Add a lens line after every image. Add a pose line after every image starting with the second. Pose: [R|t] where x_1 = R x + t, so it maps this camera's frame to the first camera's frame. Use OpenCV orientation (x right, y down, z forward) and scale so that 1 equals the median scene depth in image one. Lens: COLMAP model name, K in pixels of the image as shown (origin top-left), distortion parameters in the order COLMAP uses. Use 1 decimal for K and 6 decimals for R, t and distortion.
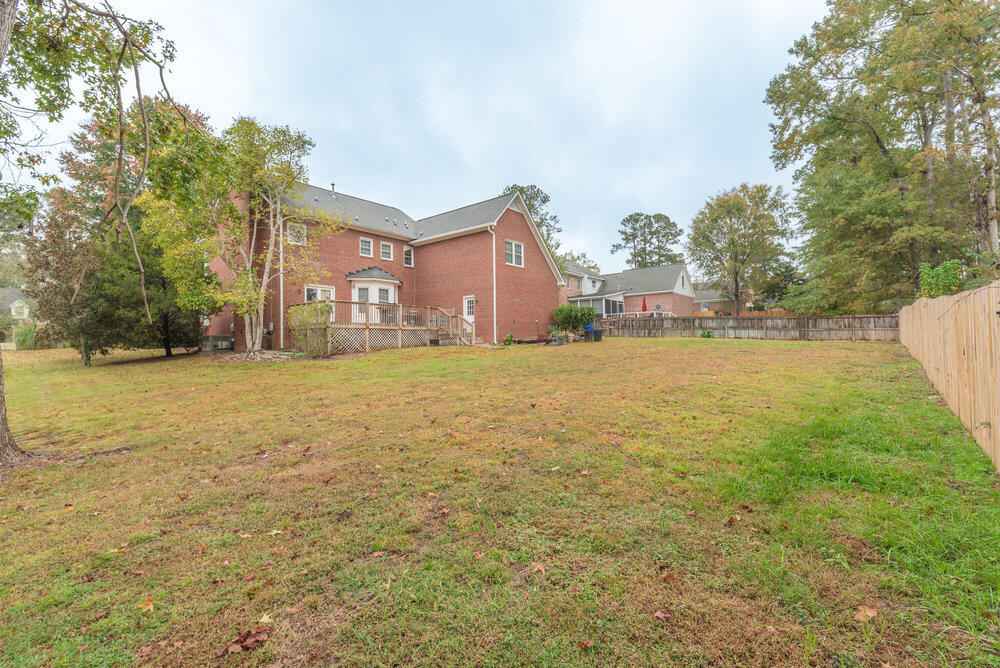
lens RADIAL K [[432.2, 0, 502.8], [0, 432.2, 344.4], [0, 0, 1]] dist [0.001796, 0.000352]
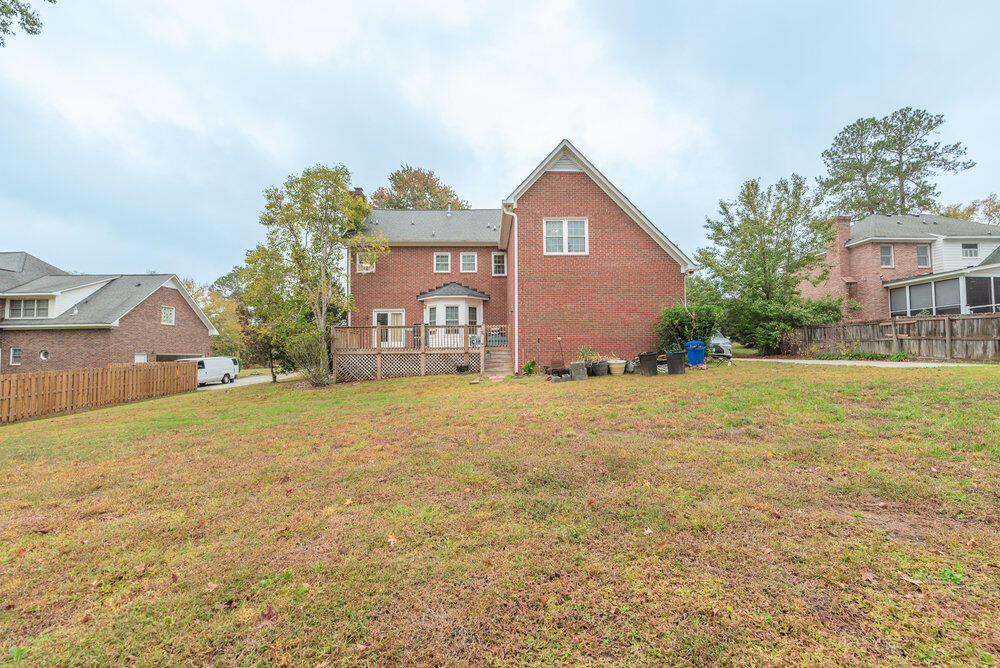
lens RADIAL K [[432.2, 0, 502.8], [0, 432.2, 344.4], [0, 0, 1]] dist [0.001796, 0.000352]
pose [[0.670312, -0.021855, -0.741757, 0.445266], [0.001386, 0.999601, -0.028199, -0.024750], [0.742078, 0.017874, 0.670075, 0.479846]]
